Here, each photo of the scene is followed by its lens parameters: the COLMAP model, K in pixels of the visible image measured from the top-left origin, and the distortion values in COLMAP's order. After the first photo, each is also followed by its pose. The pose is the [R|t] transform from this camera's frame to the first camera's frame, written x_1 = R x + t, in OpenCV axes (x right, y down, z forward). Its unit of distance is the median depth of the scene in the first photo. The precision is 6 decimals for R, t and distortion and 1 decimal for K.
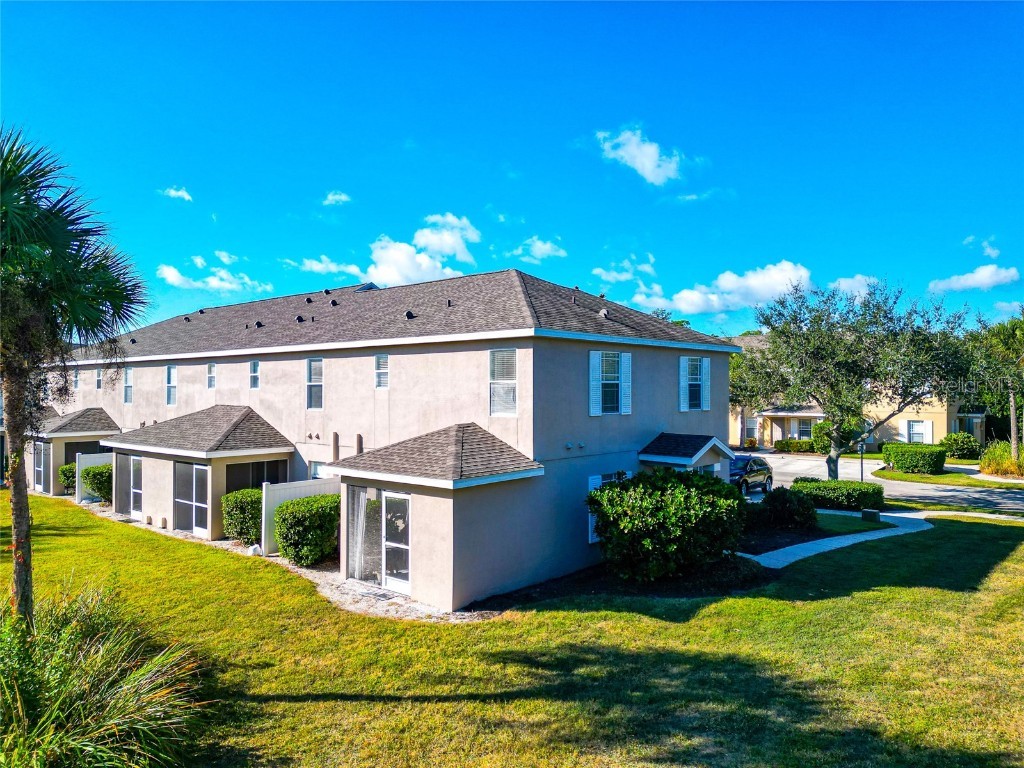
lens RADIAL K [[732.8, 0, 510.5], [0, 732.8, 403.8], [0, 0, 1]] dist [0.064058, -0.057135]
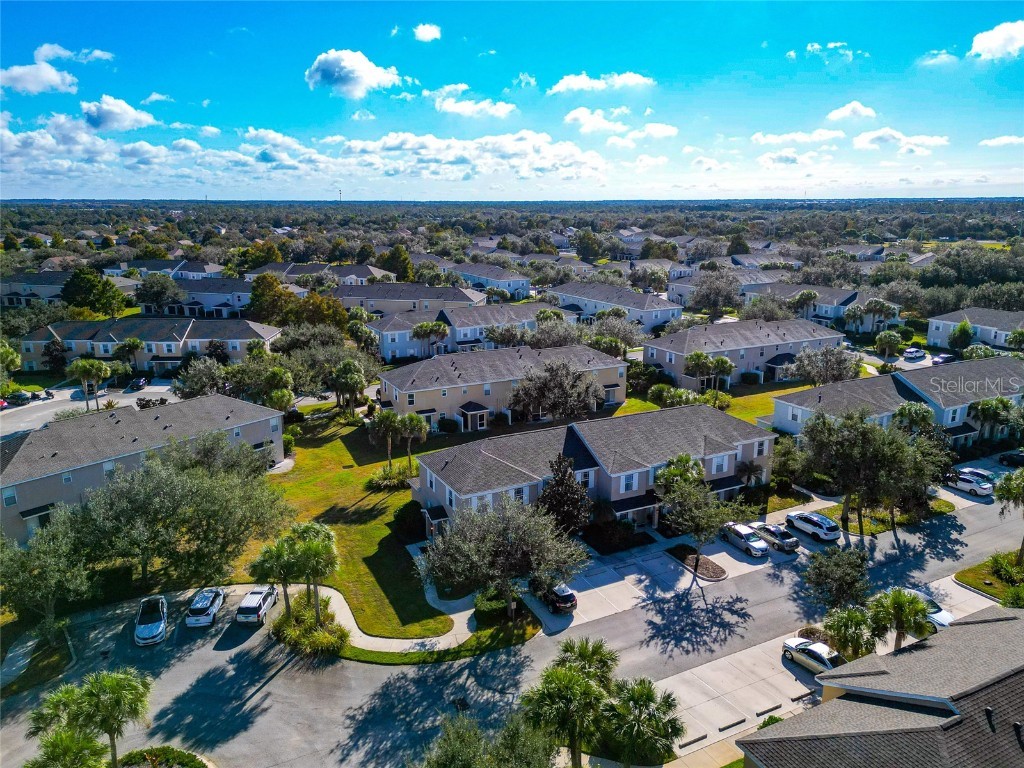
lens RADIAL K [[732.8, 0, 508.2], [0, 732.8, 389.4], [0, 0, 1]] dist [0.064058, -0.057135]
pose [[-0.364855, 0.233475, -0.901316, 3.386658], [-0.013023, 0.966674, 0.255677, -1.493874], [0.930973, 0.105023, -0.349656, 2.782776]]
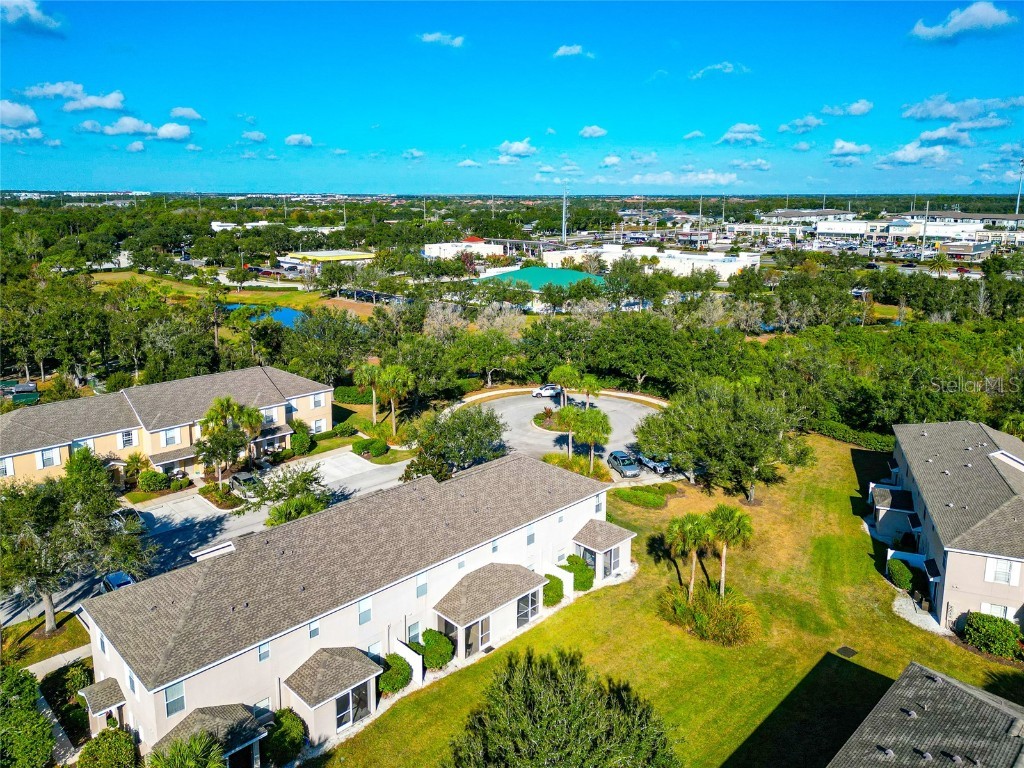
lens RADIAL K [[732.8, 0, 509.4], [0, 732.8, 348.4], [0, 0, 1]] dist [0.064058, -0.057135]
pose [[0.058898, -0.202488, 0.977512, -3.219457], [0.011948, 0.979285, 0.202135, -1.428030], [-0.998193, -0.000226, 0.060097, 1.213024]]
